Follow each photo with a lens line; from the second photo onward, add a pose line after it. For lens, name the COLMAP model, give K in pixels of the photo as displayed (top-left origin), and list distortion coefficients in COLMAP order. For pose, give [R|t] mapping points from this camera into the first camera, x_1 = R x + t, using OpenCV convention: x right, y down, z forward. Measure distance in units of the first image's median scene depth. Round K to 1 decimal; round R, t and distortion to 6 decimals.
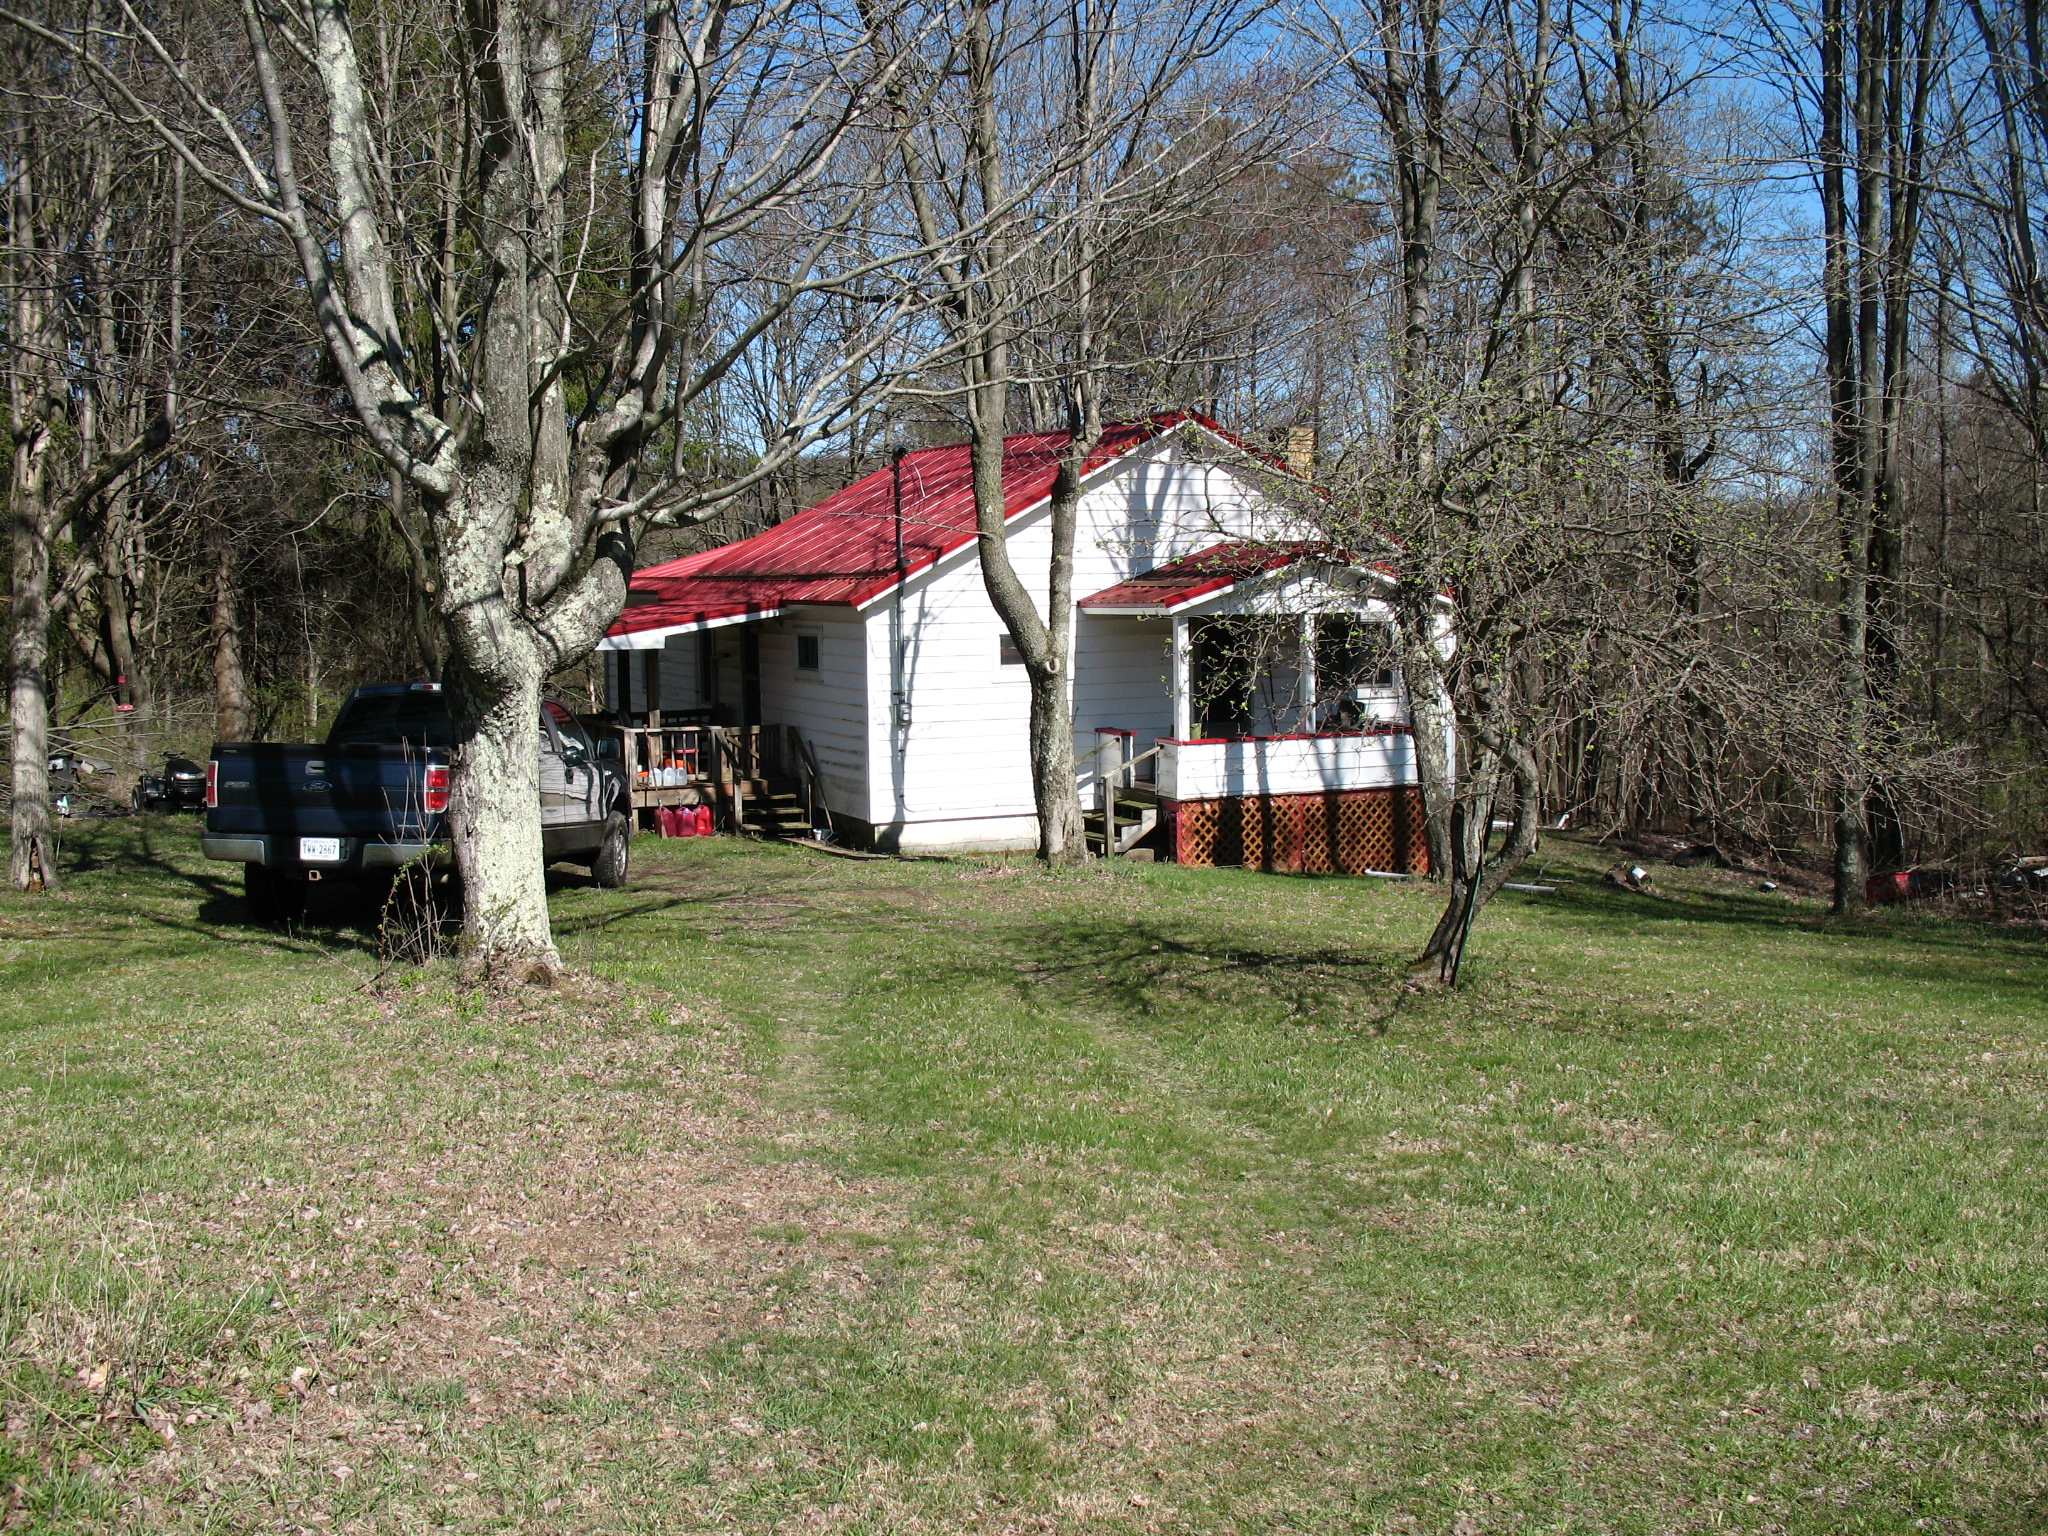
lens RADIAL K [[2081.2, 0, 1016.4], [0, 2081.2, 767.1], [0, 0, 1]] dist [-0.128416, 0.000000]
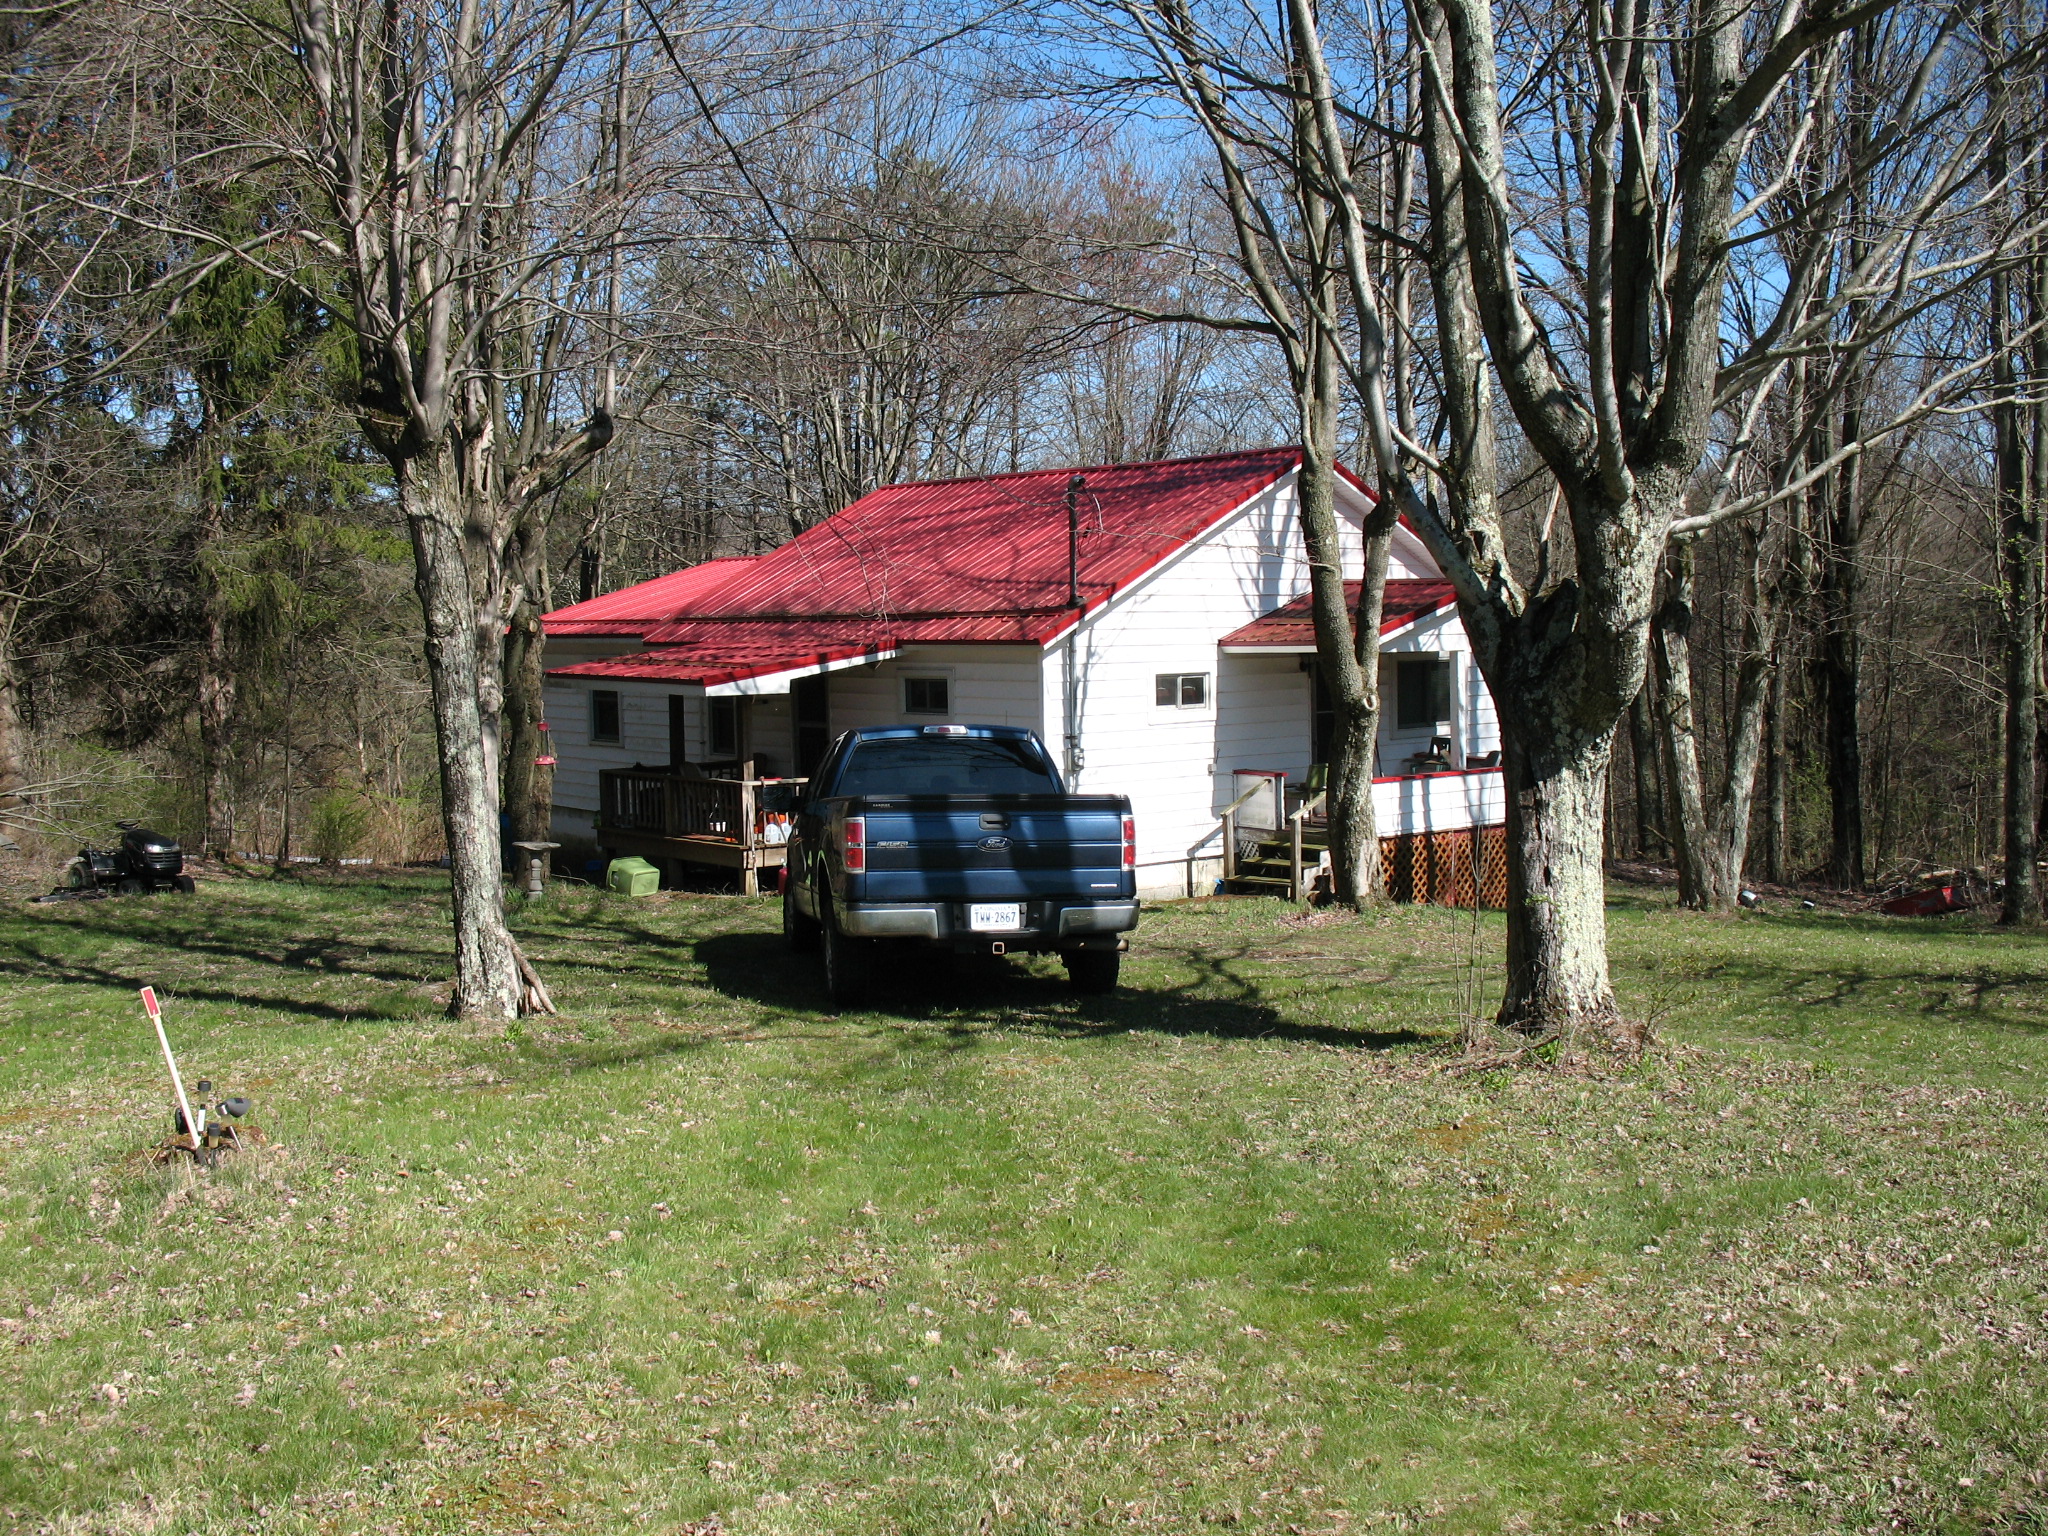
lens RADIAL K [[2081.2, 0, 1024.4], [0, 2081.2, 765.5], [0, 0, 1]] dist [-0.128416, 0.000000]
pose [[0.965801, -0.020583, 0.258466, -0.322727], [0.027289, 0.999377, -0.022382, -0.001847], [-0.257844, 0.028670, 0.965761, 0.090113]]
